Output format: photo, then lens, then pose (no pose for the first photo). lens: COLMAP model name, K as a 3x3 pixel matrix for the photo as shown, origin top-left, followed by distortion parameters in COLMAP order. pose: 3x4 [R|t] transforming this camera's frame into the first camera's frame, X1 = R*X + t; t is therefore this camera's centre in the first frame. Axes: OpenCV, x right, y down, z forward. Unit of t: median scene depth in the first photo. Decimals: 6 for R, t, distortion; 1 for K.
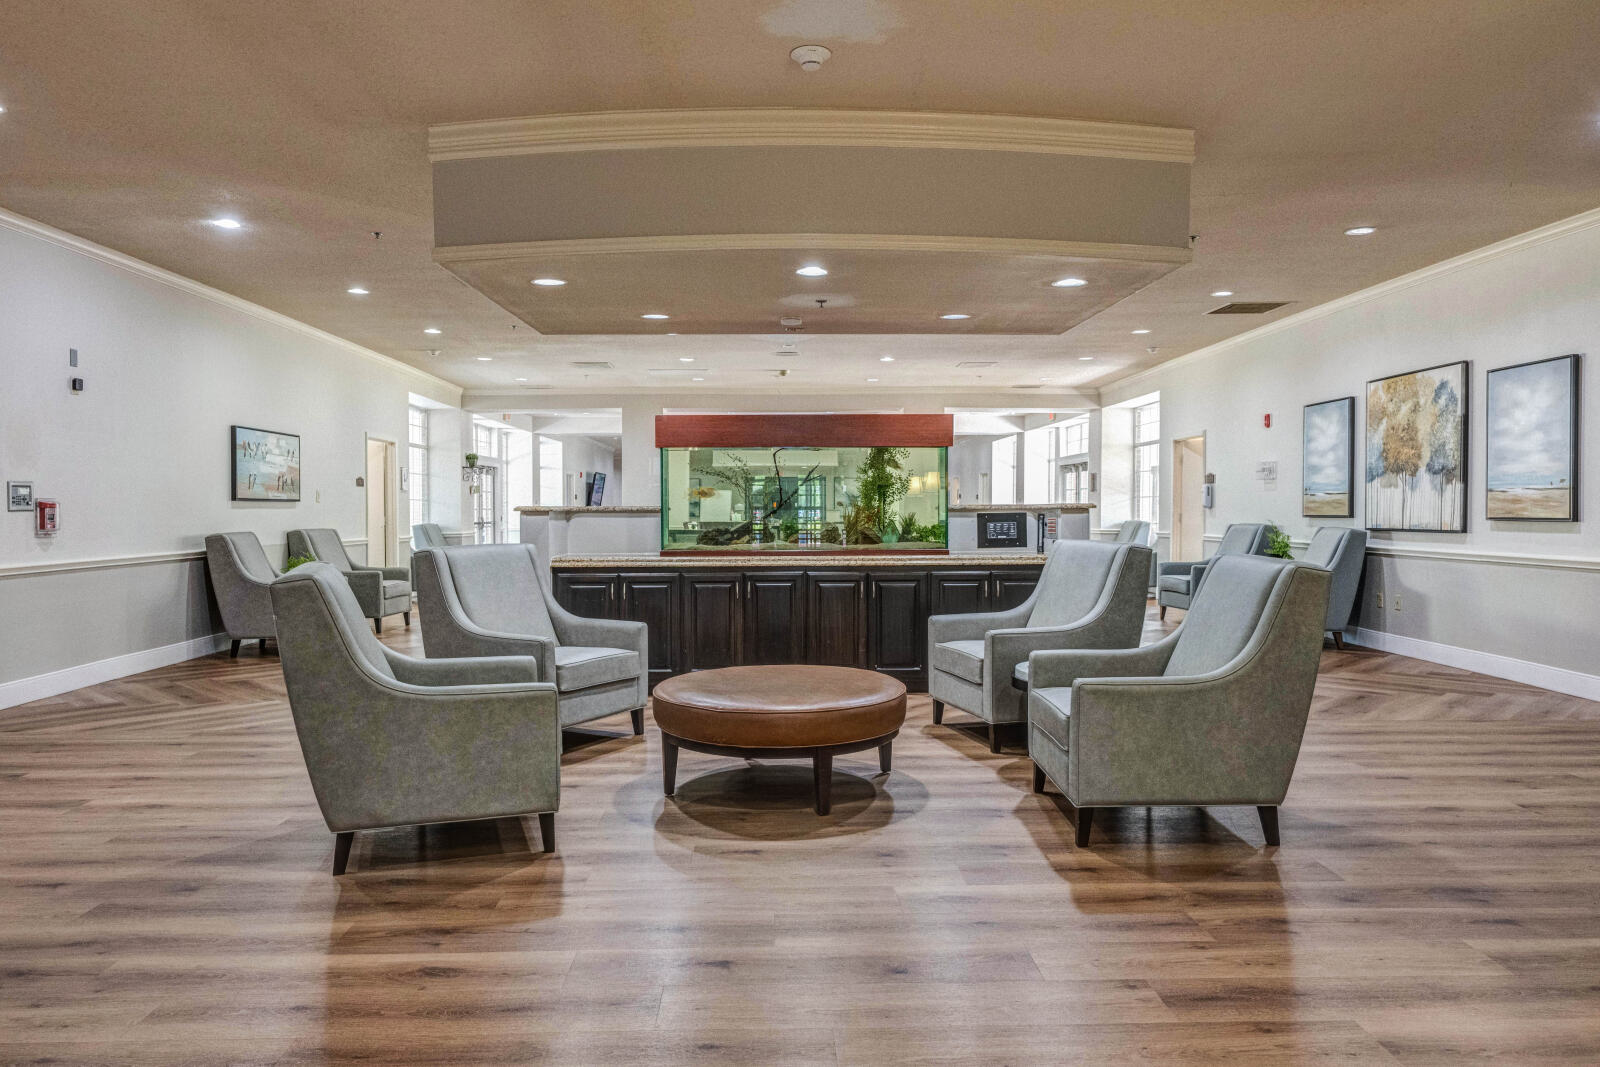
lens RADIAL K [[1036.6, 0, 798.4], [0, 1036.6, 530.1], [0, 0, 1]] dist [-0.005392, -0.001564]
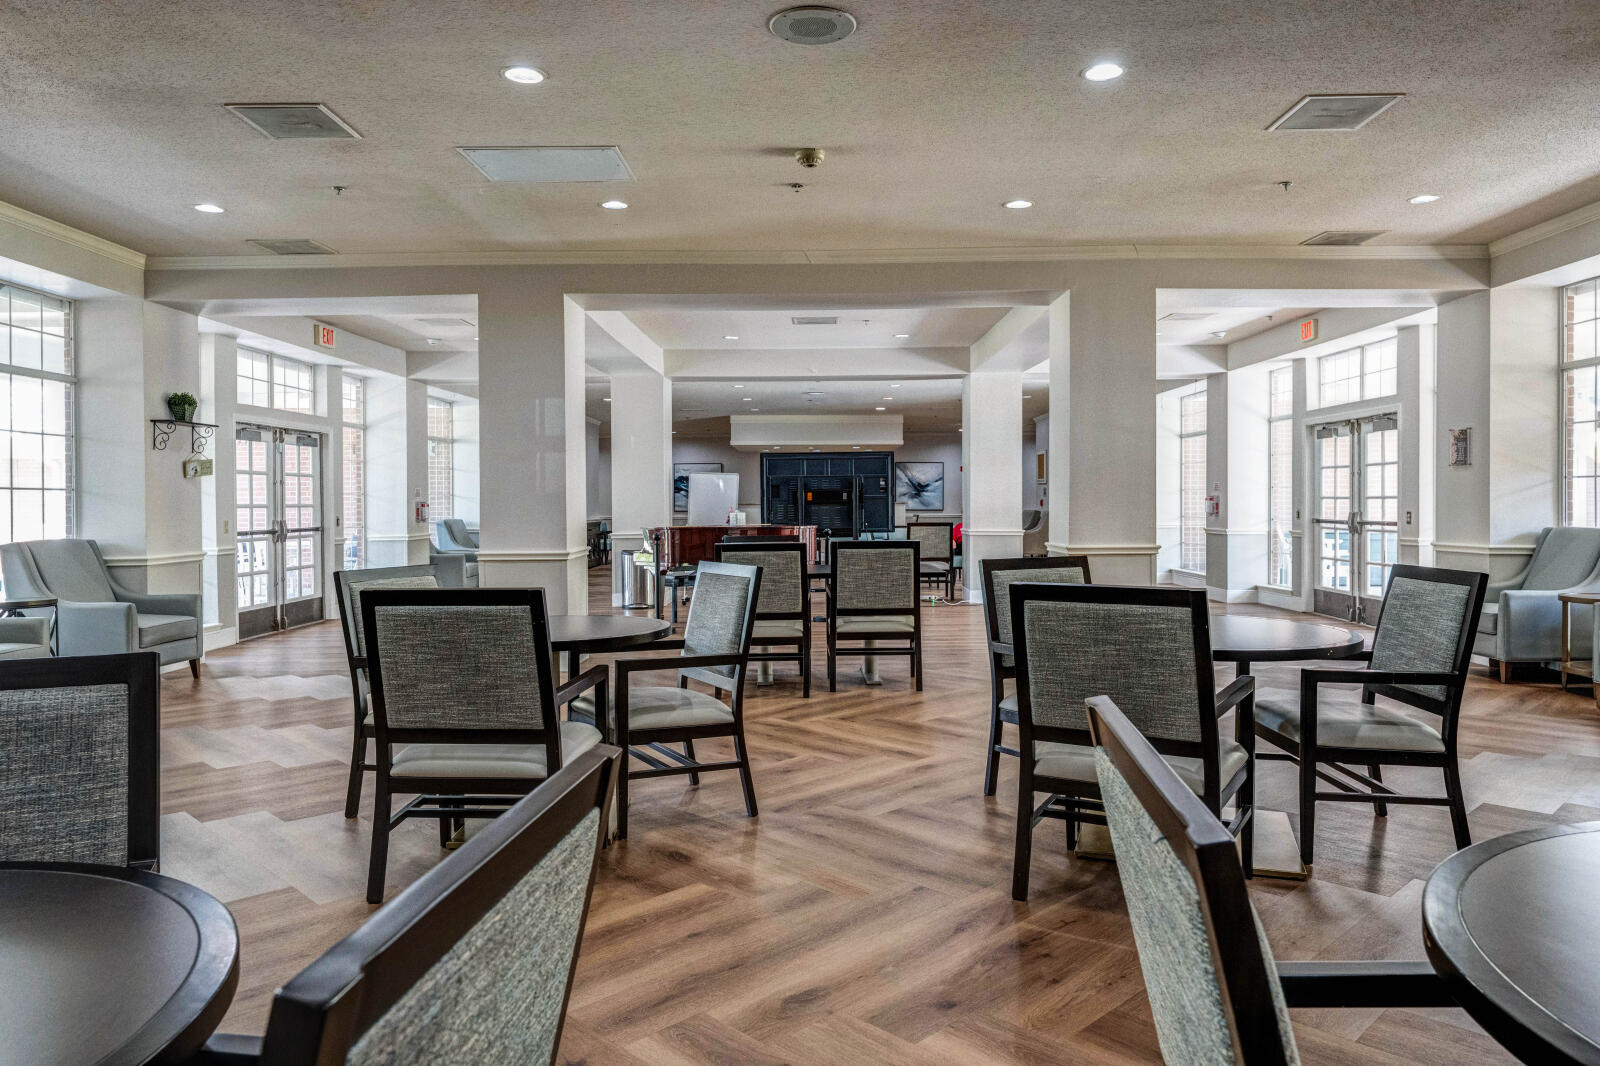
lens RADIAL K [[1036.6, 0, 803.0], [0, 1036.6, 526.7], [0, 0, 1]] dist [-0.005392, -0.001564]
pose [[0.999041, -0.003267, -0.043670, -0.000091], [0.003487, 0.999982, 0.004964, -0.020297], [0.043653, -0.005112, 0.999034, 0.845151]]
